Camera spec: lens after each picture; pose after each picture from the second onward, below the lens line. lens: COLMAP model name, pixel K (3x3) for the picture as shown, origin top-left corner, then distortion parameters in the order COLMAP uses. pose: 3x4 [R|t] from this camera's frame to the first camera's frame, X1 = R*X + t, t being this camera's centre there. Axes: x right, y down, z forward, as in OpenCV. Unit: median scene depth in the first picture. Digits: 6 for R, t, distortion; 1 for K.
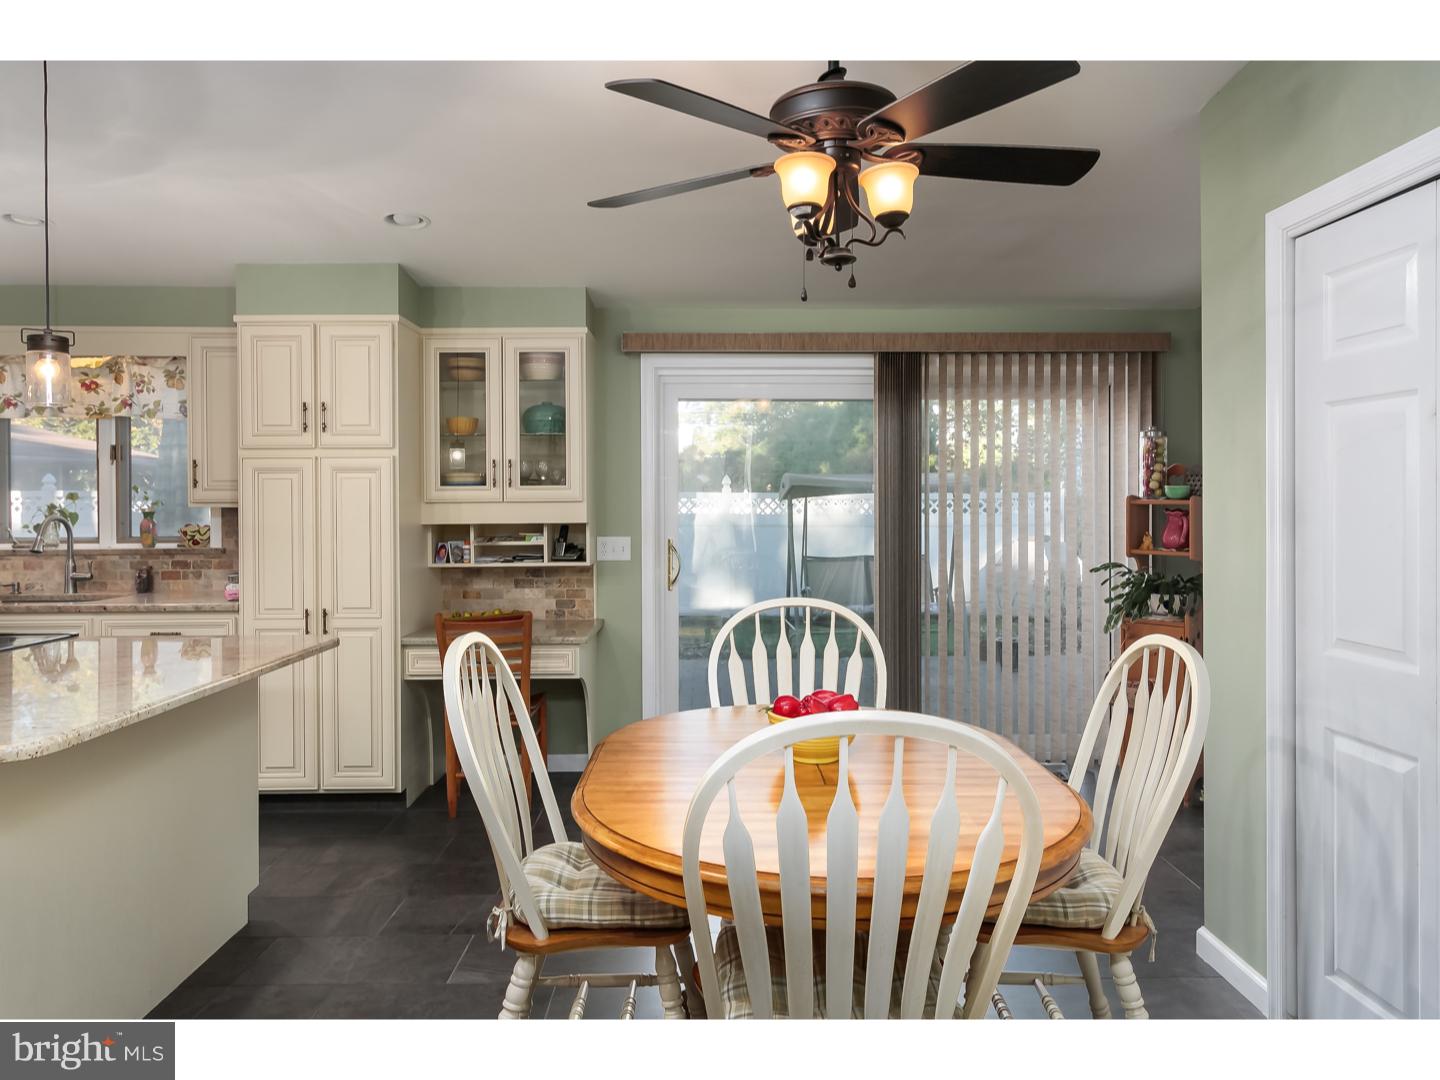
lens RADIAL K [[931.8, 0, 718.7], [0, 931.8, 516.2], [0, 0, 1]] dist [-0.003357, 0.002831]
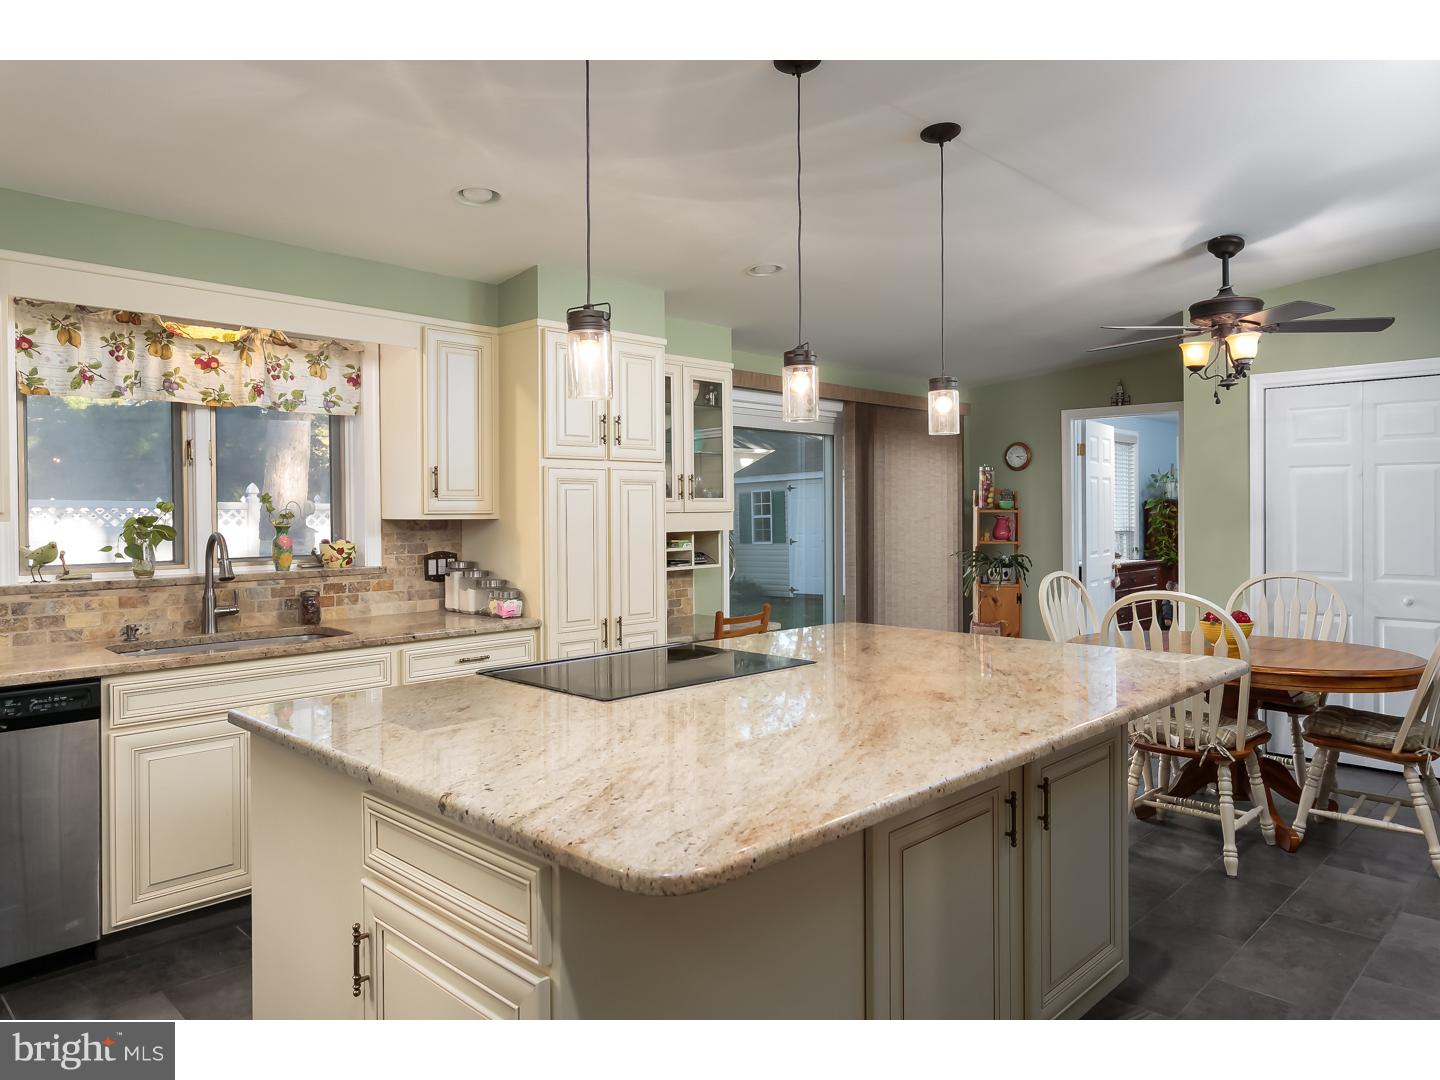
lens RADIAL K [[931.8, 0, 730.7], [0, 931.8, 513.8], [0, 0, 1]] dist [-0.003357, 0.002831]
pose [[0.721780, -0.004268, 0.692109, -0.903412], [0.012863, 0.999891, -0.007249, -0.004469], [-0.692003, 0.014135, 0.721756, 0.146413]]
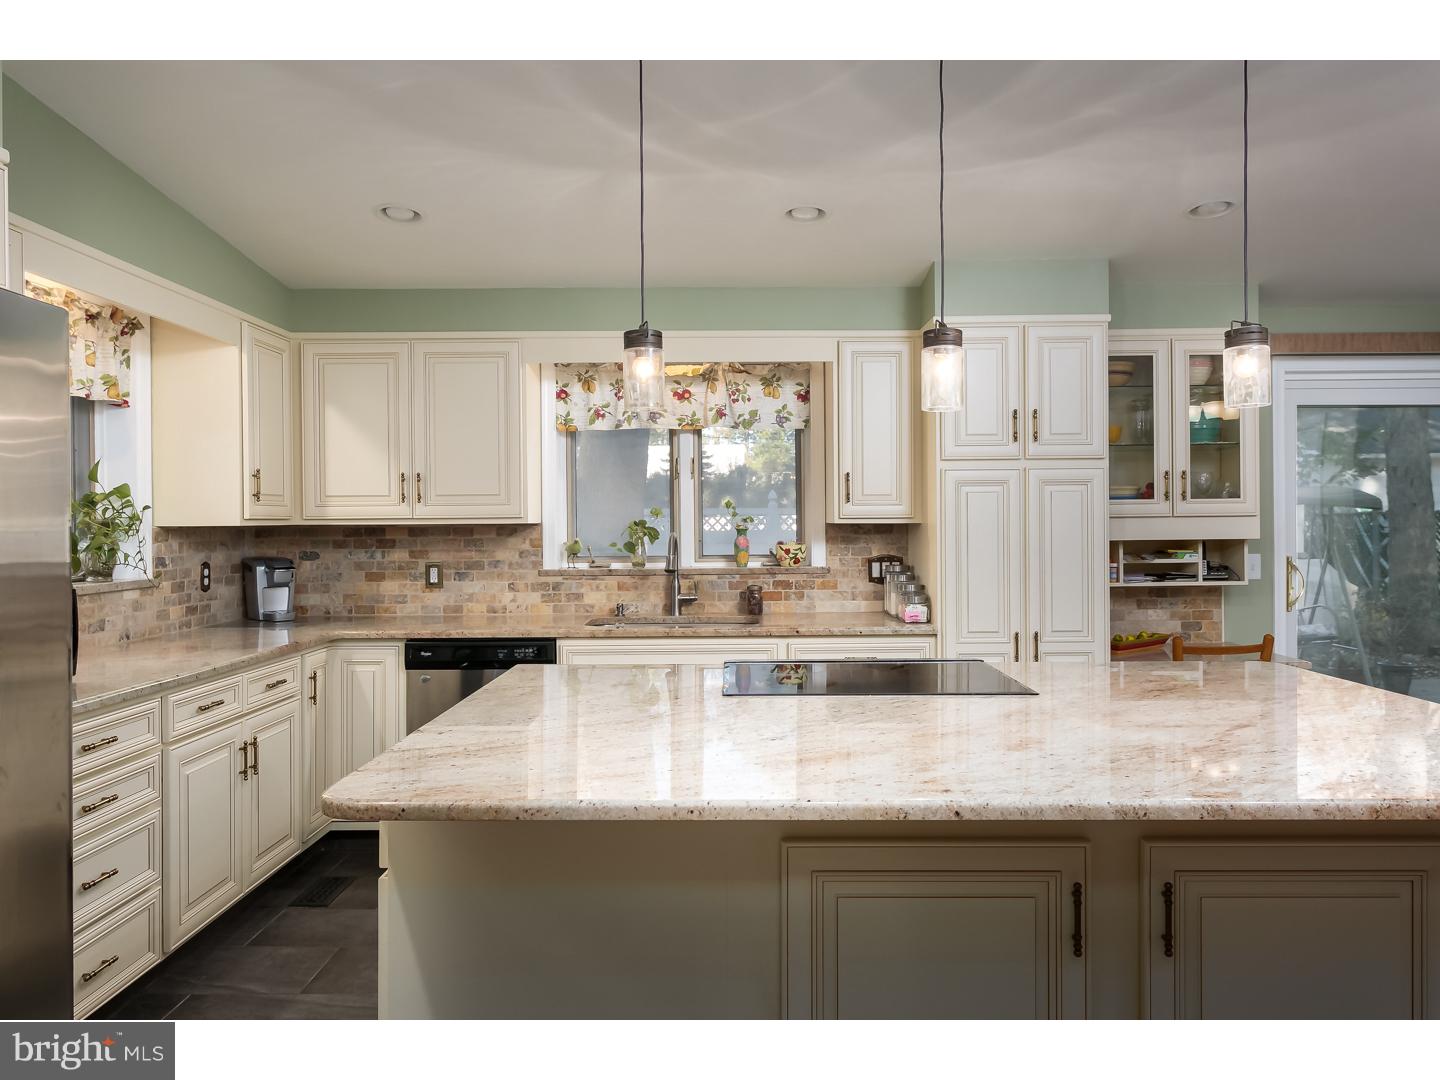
lens RADIAL K [[971.1, 0, 718.0], [0, 971.1, 529.2], [0, 0, 1]] dist [-0.007779, 0.002987]
pose [[0.999432, -0.003487, -0.033529, -0.611378], [0.003326, 0.999983, -0.004844, 0.000633], [0.033545, 0.004730, 0.999426, 0.019655]]
